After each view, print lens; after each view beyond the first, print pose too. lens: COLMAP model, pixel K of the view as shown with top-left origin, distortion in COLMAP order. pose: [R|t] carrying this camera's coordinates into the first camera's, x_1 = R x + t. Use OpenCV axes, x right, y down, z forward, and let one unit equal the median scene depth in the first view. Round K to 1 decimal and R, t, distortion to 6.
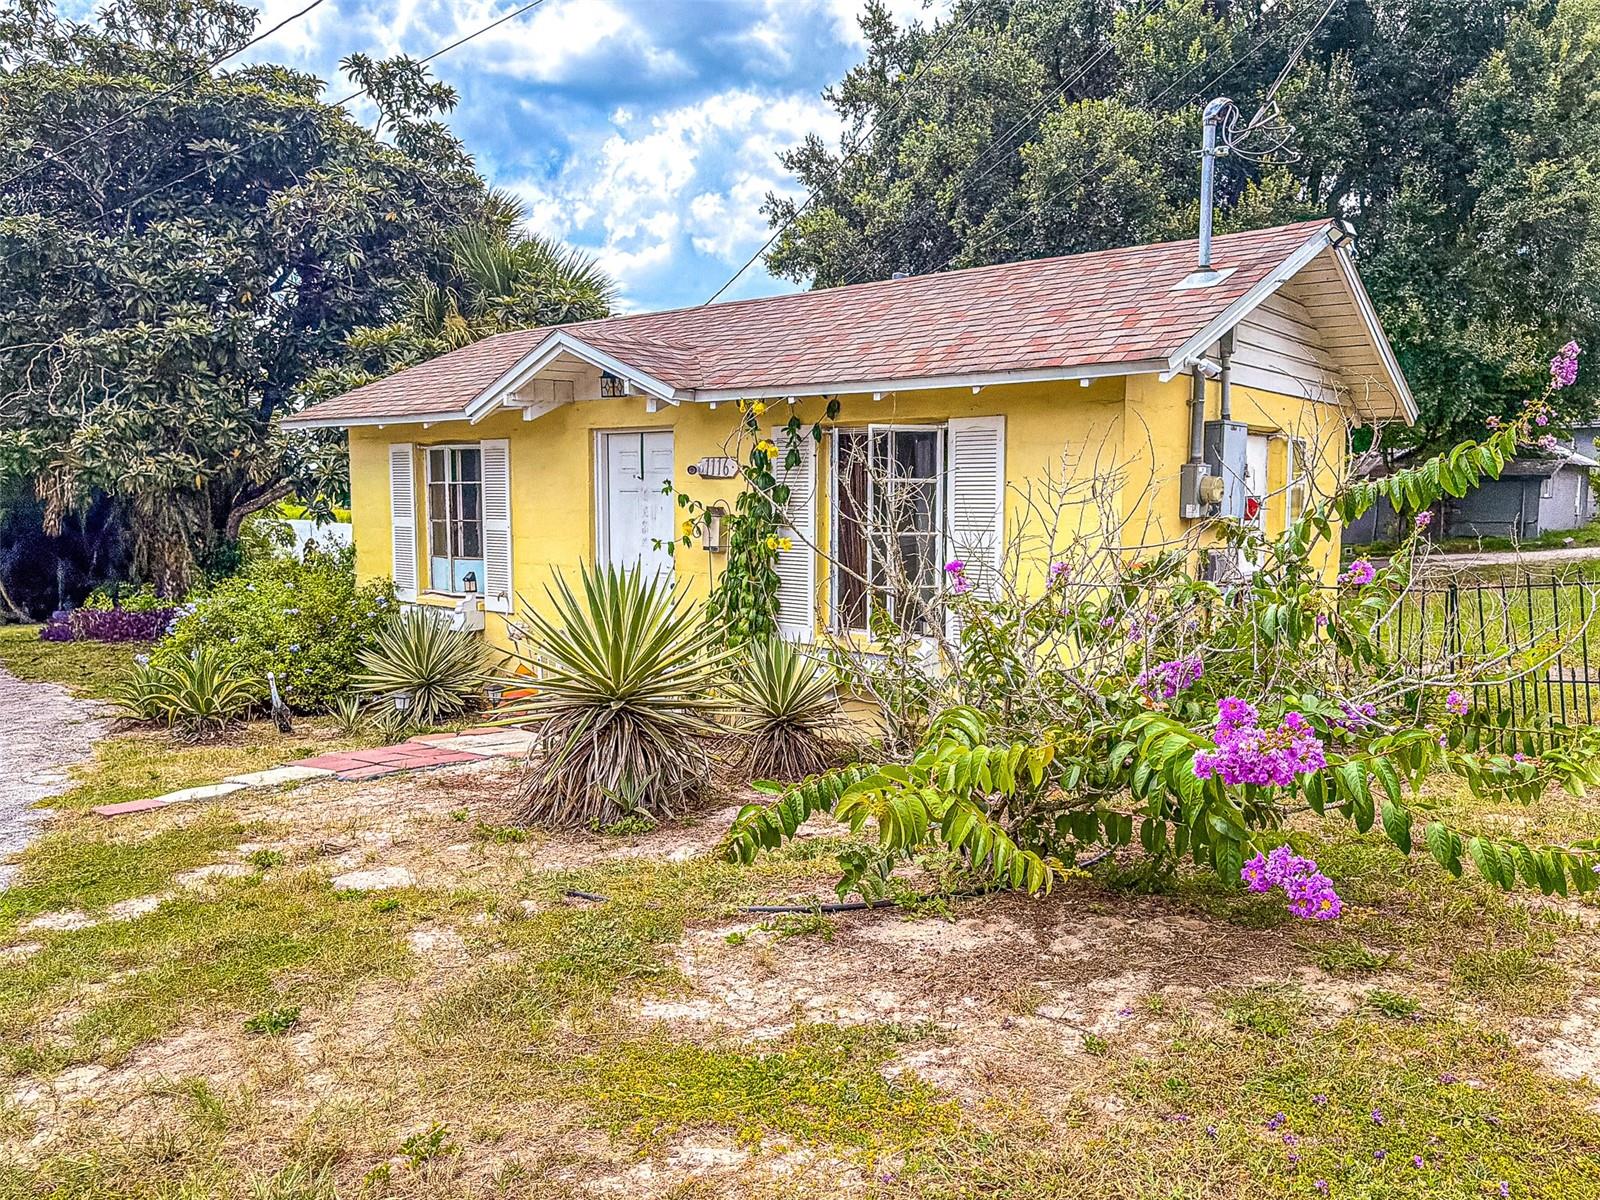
lens RADIAL K [[1085.3, 0, 789.4], [0, 1085.3, 608.7], [0, 0, 1]] dist [-0.003627, 0.000221]
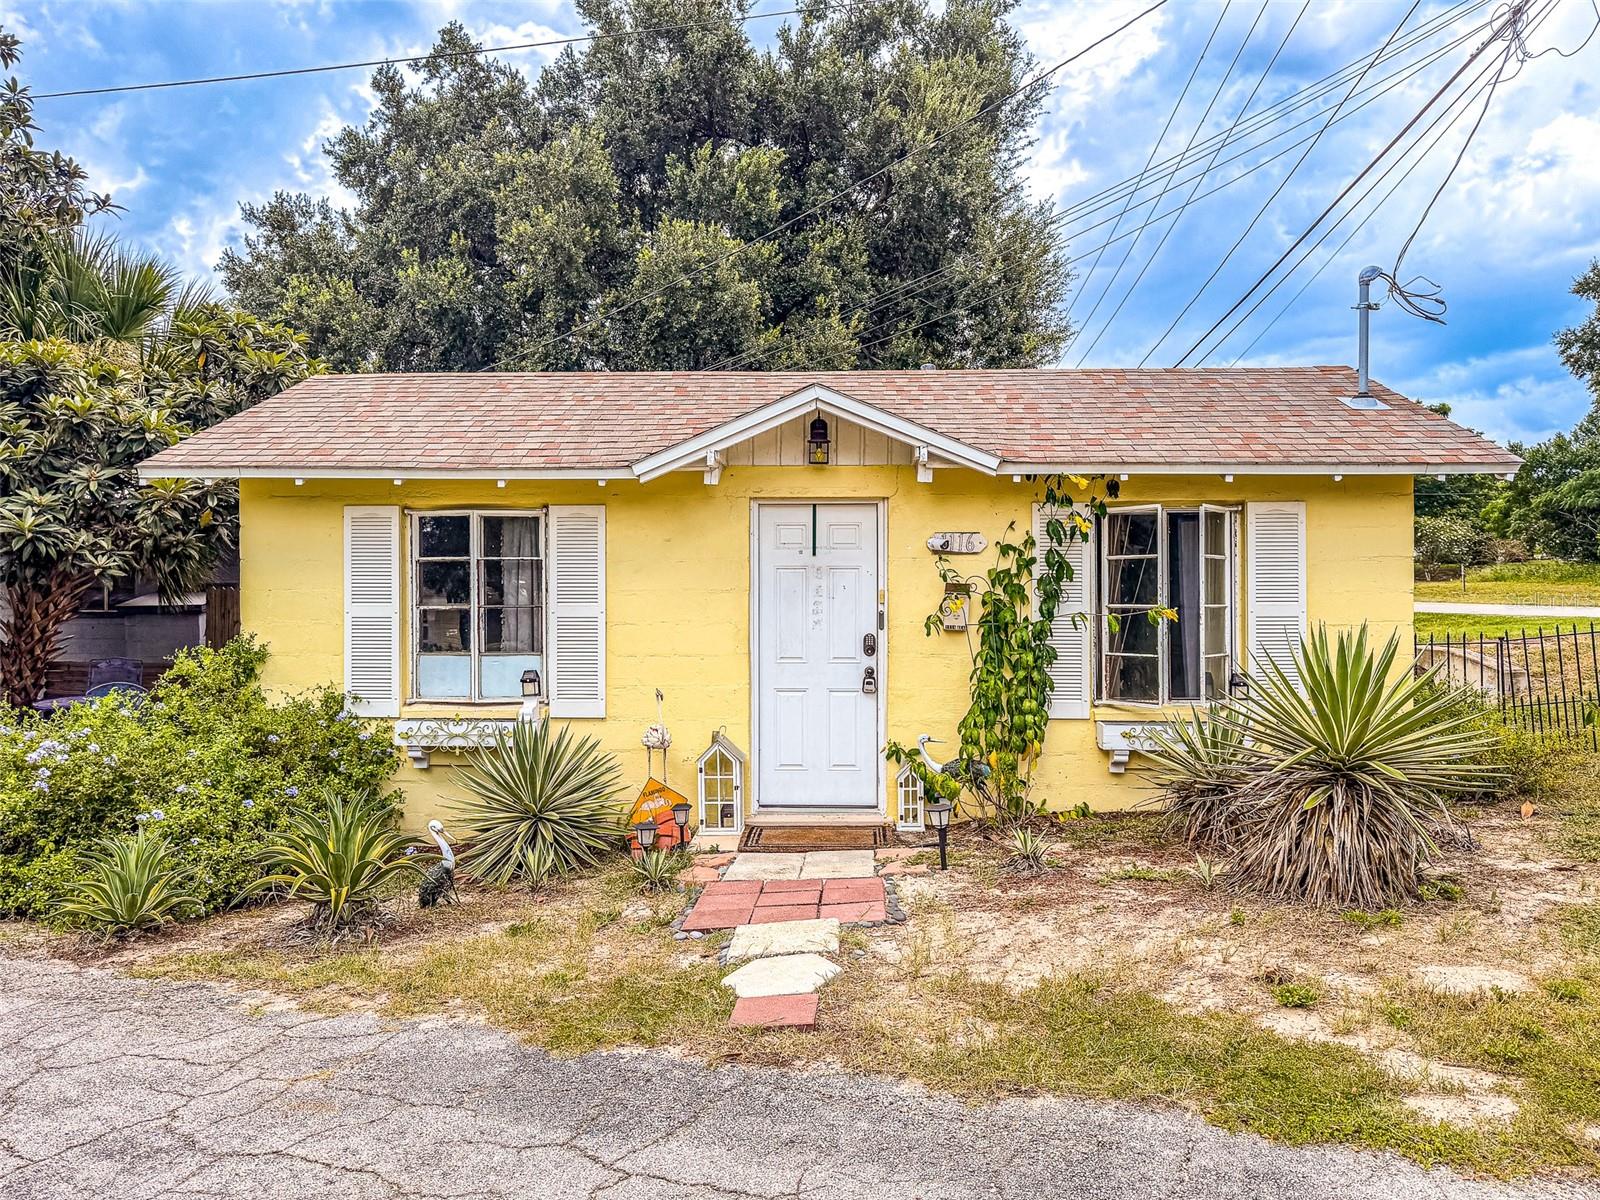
lens RADIAL K [[1085.3, 0, 794.3], [0, 1085.3, 596.3], [0, 0, 1]] dist [-0.003627, 0.000221]
pose [[0.817351, -0.001684, 0.576138, -0.683132], [0.062154, 0.994417, -0.085270, -0.010008], [-0.572778, 0.105505, 0.812893, 0.289043]]
